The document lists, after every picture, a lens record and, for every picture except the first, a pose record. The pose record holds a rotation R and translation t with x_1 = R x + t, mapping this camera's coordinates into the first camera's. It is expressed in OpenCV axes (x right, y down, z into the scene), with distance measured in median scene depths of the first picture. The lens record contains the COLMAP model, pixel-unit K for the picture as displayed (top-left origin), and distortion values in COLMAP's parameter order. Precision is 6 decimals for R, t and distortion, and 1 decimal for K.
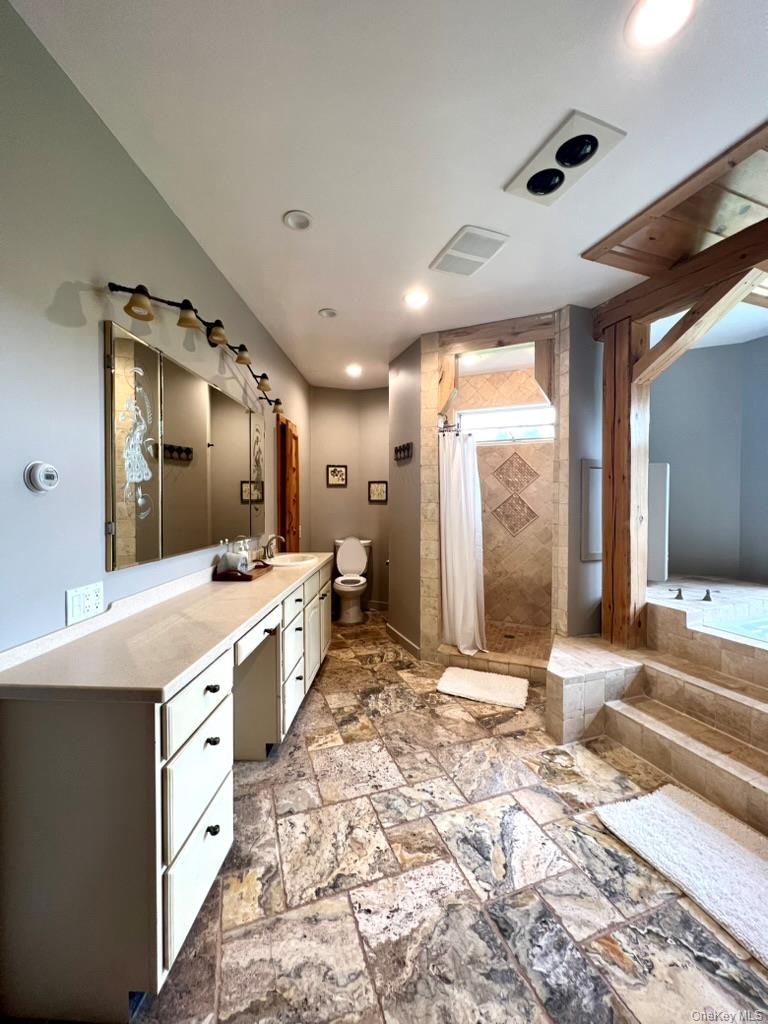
lens RADIAL K [[412.3, 0, 383.2], [0, 412.3, 508.3], [0, 0, 1]] dist [-0.001424, 0.000669]
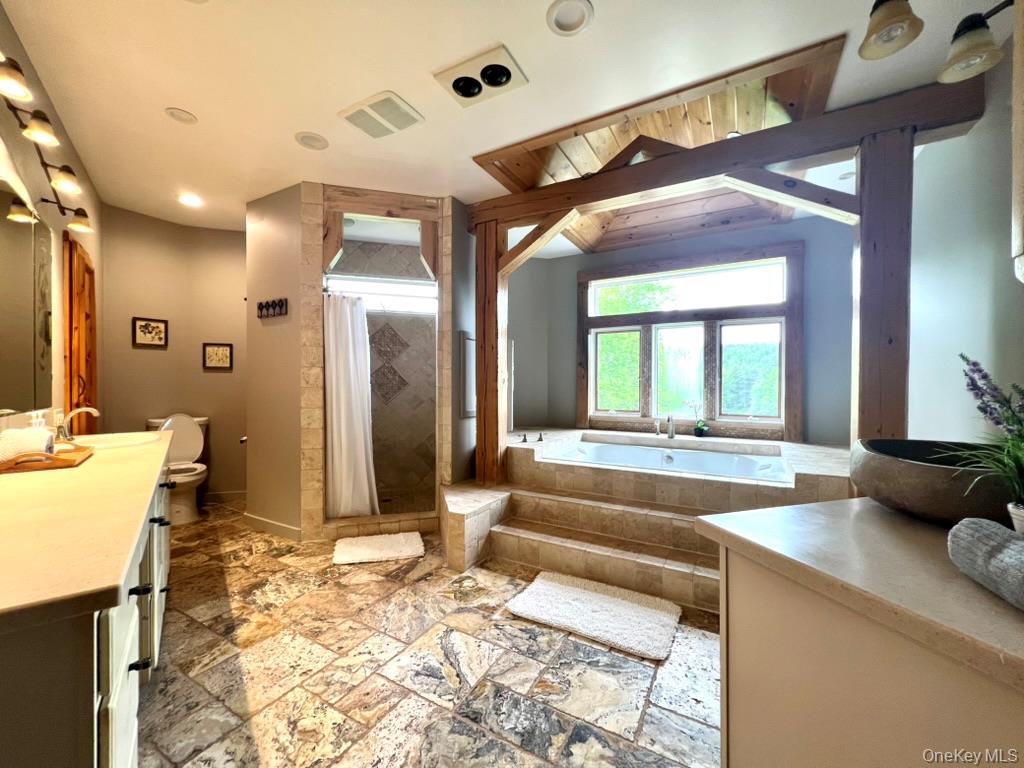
lens RADIAL K [[412.3, 0, 510.2], [0, 412.3, 384.1], [0, 0, 1]] dist [-0.001424, 0.000669]
pose [[0.761626, -0.003194, 0.648009, -0.206210], [0.008980, 0.999944, -0.005626, 0.047960], [-0.647954, 0.010104, 0.761612, 0.022784]]
